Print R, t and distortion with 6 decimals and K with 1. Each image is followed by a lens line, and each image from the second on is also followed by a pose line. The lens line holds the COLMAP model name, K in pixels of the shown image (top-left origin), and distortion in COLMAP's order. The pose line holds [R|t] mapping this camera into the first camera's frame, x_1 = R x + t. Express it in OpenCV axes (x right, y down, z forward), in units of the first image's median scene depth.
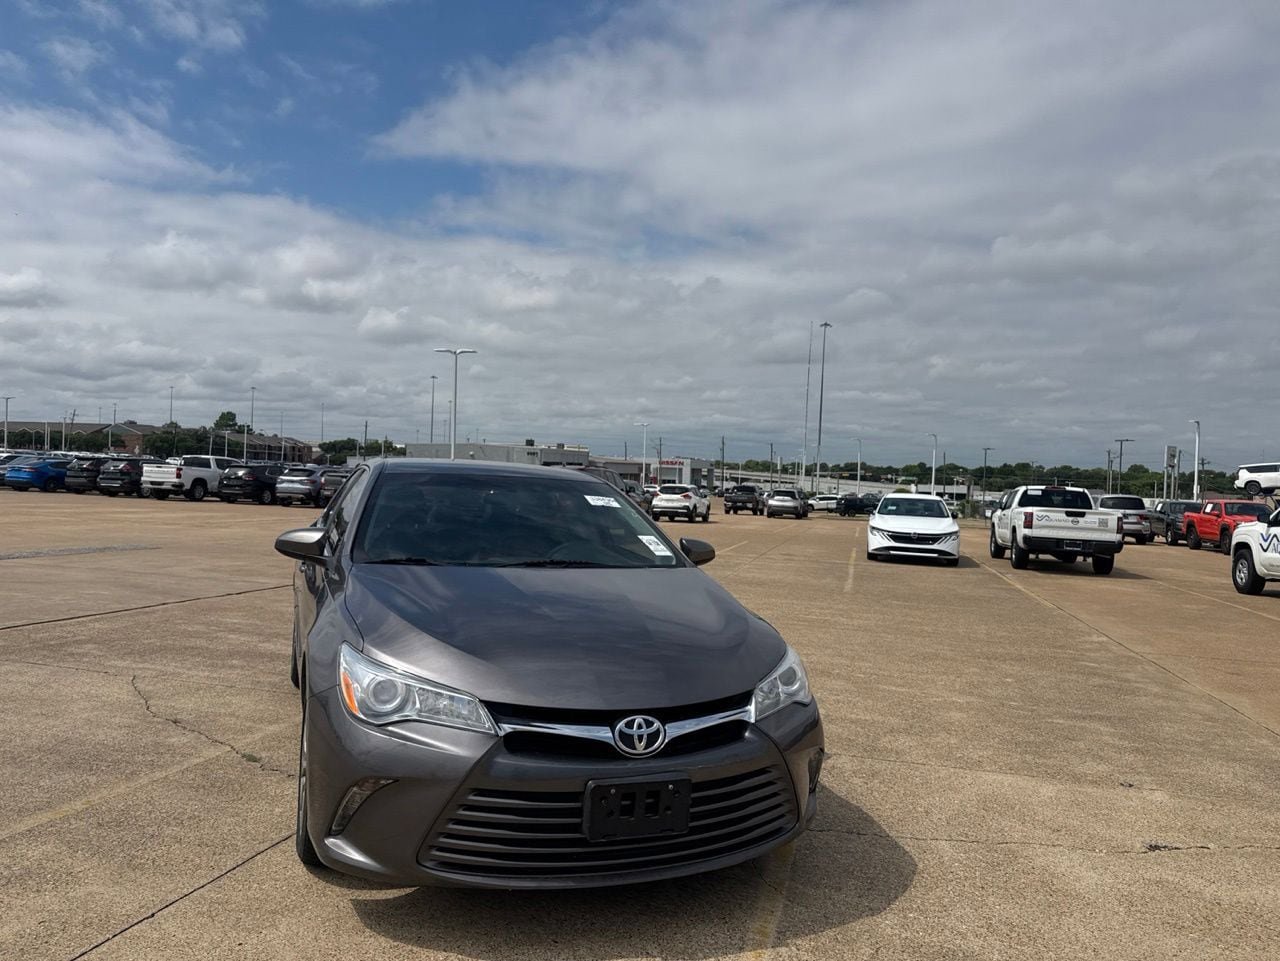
lens RADIAL K [[906.0, 0, 639.6], [0, 906.0, 505.6], [0, 0, 1]] dist [0.057280, -0.077567]
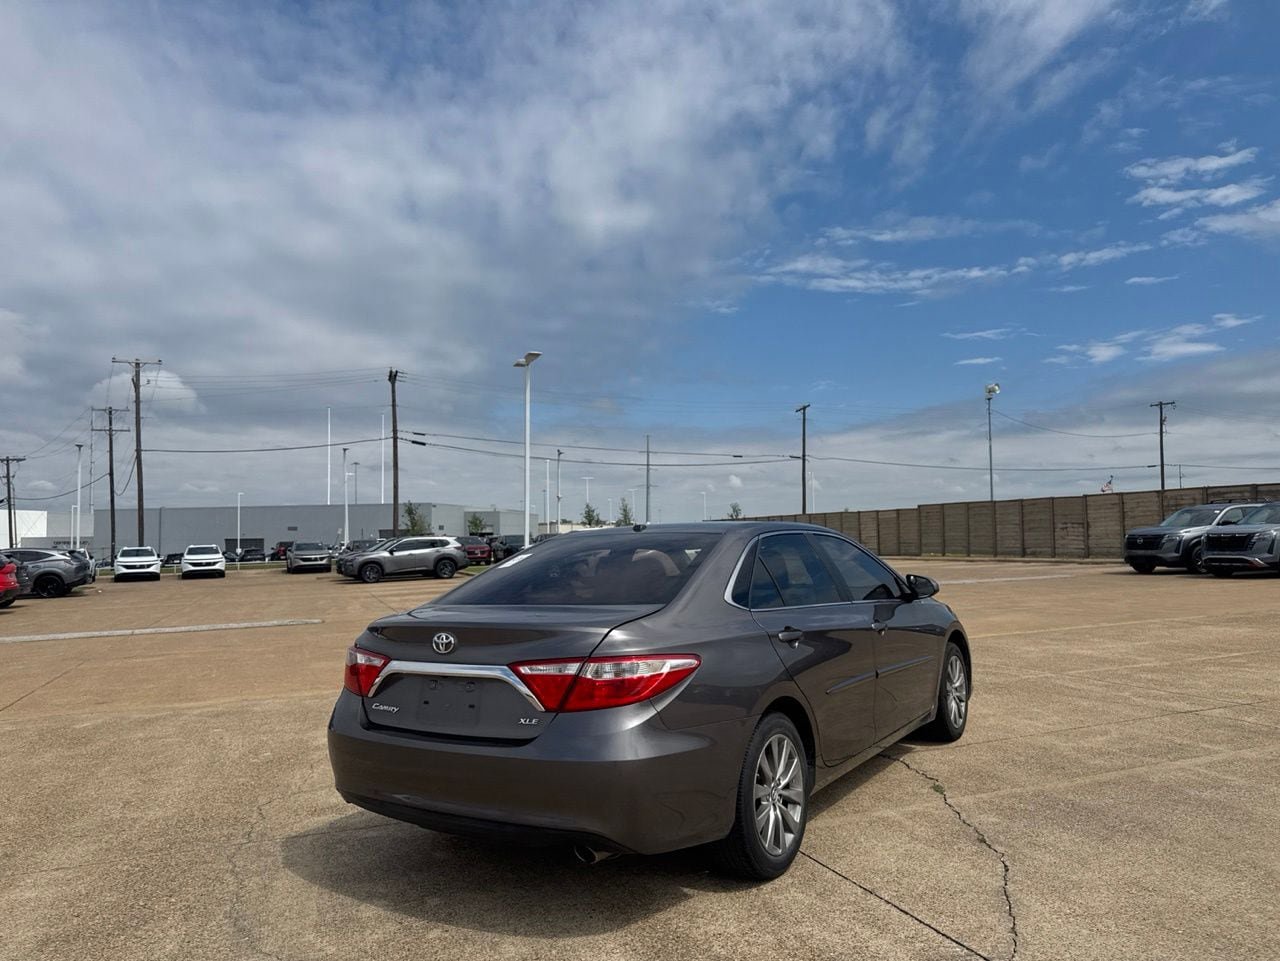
lens RADIAL K [[904.8, 0, 643.6], [0, 904.8, 489.1], [0, 0, 1]] dist [0.030630, -0.043069]
pose [[-0.580590, 0.022343, 0.813890, -0.101729], [0.028685, 0.999564, -0.006978, -0.008719], [-0.813691, 0.019295, -0.580977, 0.173886]]
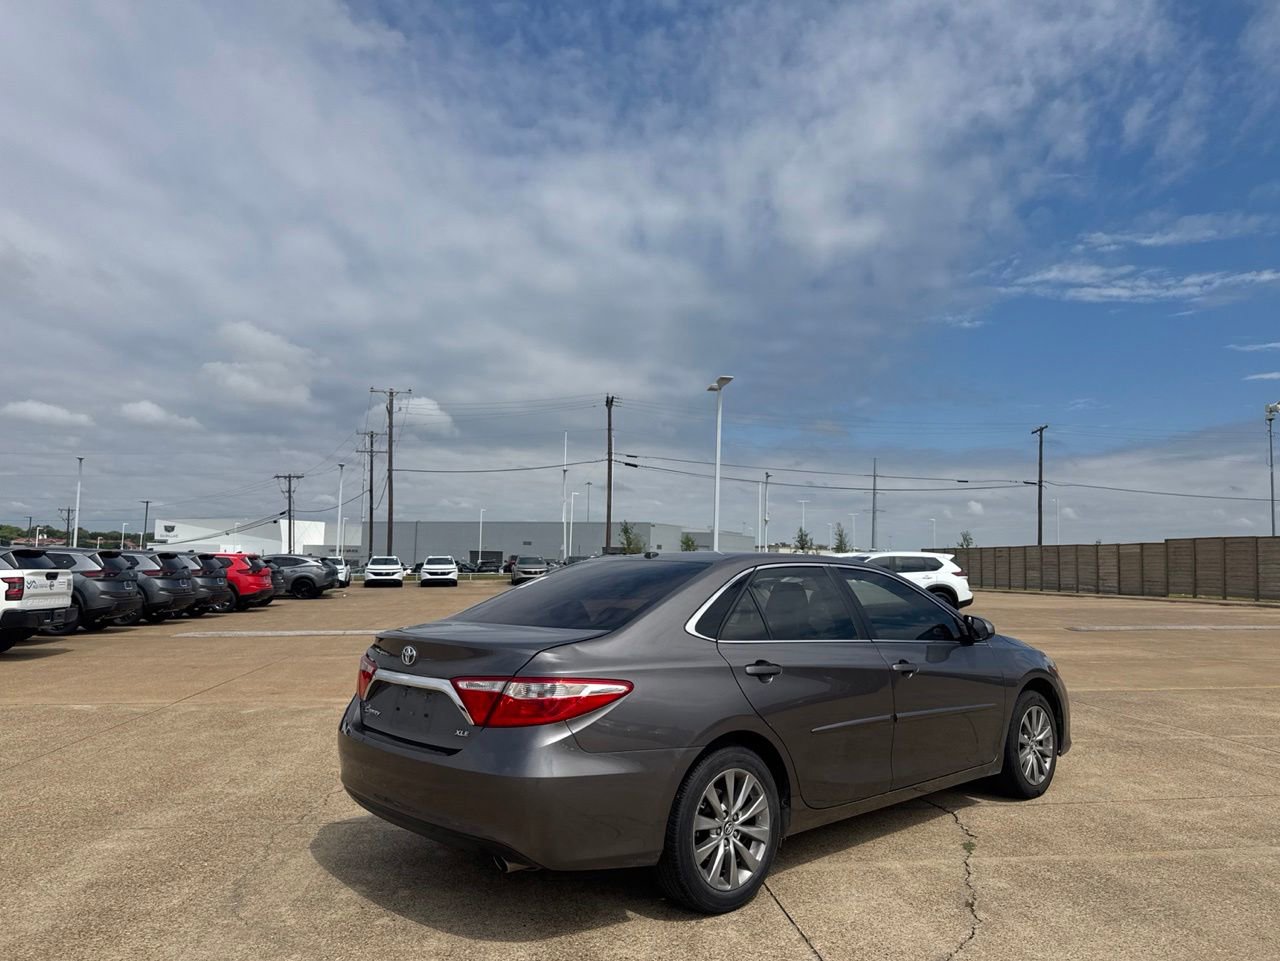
lens RADIAL K [[904.6, 0, 637.5], [0, 904.6, 500.1], [0, 0, 1]] dist [0.053598, -0.071292]
pose [[-0.356388, 0.023902, 0.934032, -0.121390], [0.005401, 0.999709, -0.023522, -0.009152], [-0.934323, -0.003338, -0.356413, 0.145322]]
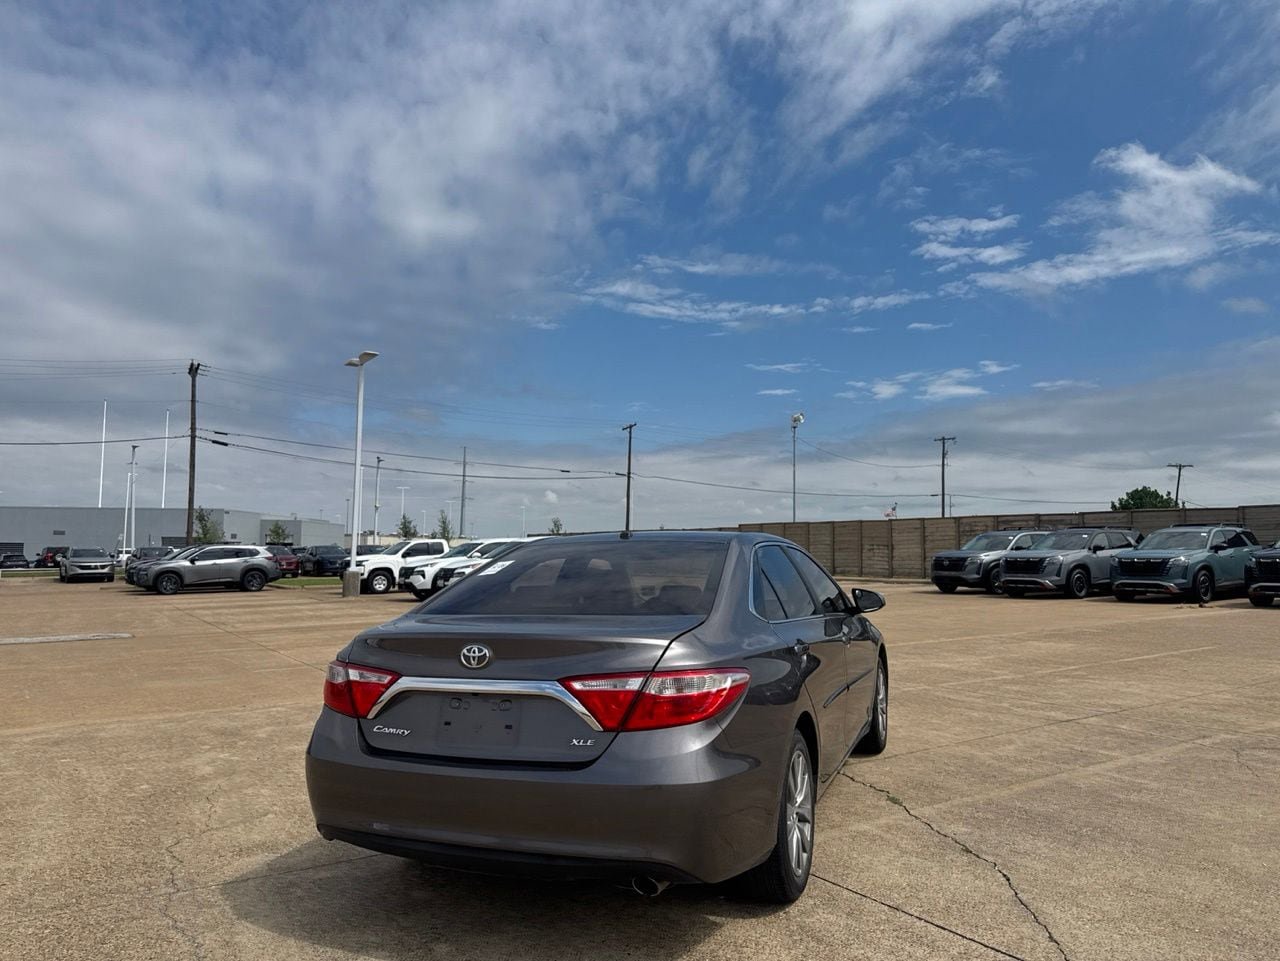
lens RADIAL K [[901.9, 0, 639.3], [0, 901.9, 473.4], [0, 0, 1]] dist [0.033170, -0.040982]
pose [[-0.733579, 0.024880, 0.679148, -0.087183], [-0.001696, 0.999260, -0.038439, -0.008171], [-0.679602, -0.029350, -0.732994, 0.185003]]
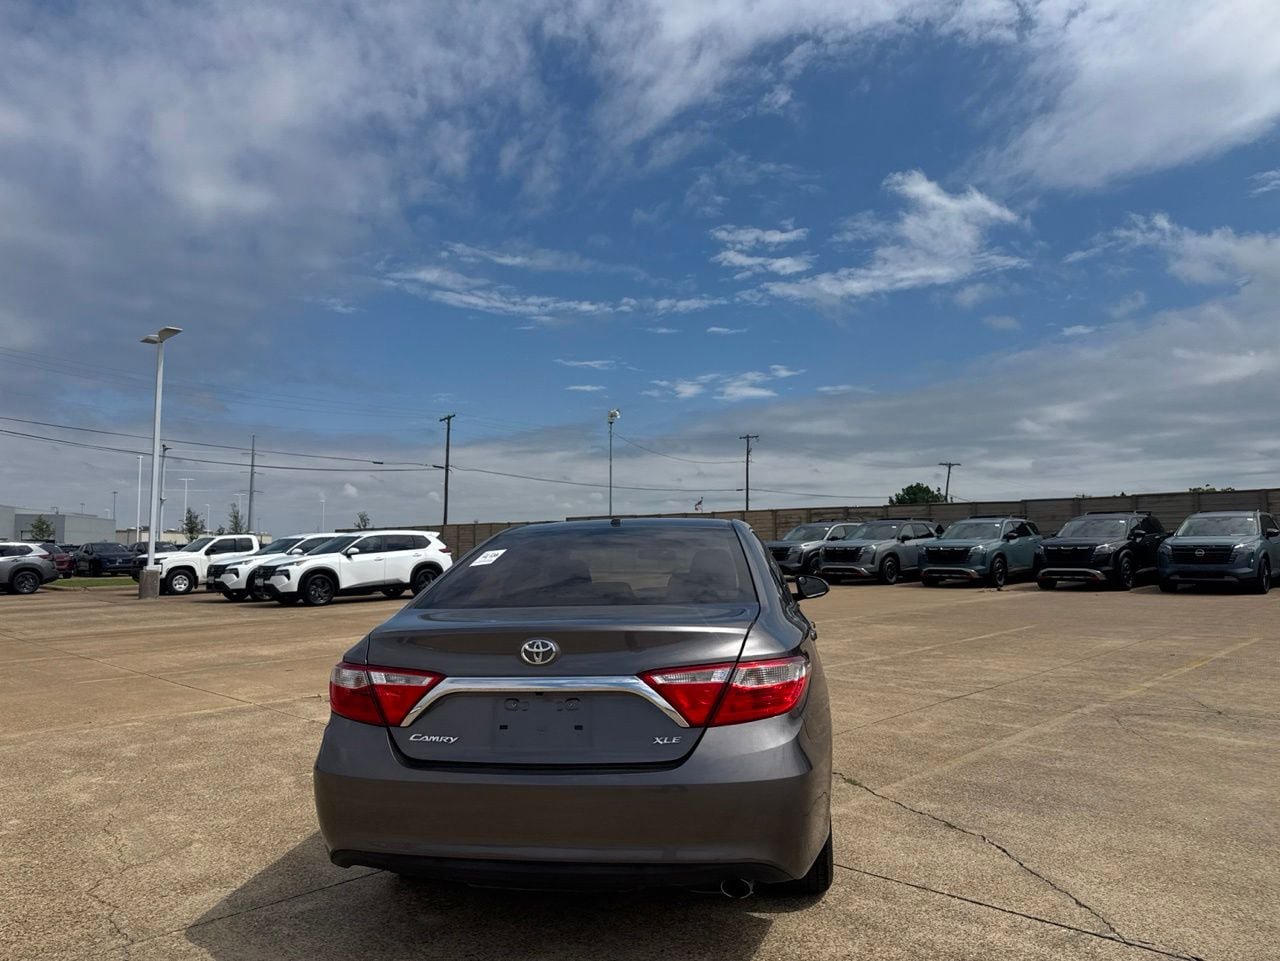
lens RADIAL K [[899.2, 0, 638.0], [0, 899.2, 463.0], [0, 0, 1]] dist [0.027557, -0.035530]
pose [[-0.859855, 0.020000, 0.510147, -0.070416], [-0.003013, 0.999016, -0.044245, -0.007320], [-0.510530, -0.039581, -0.858949, 0.192725]]
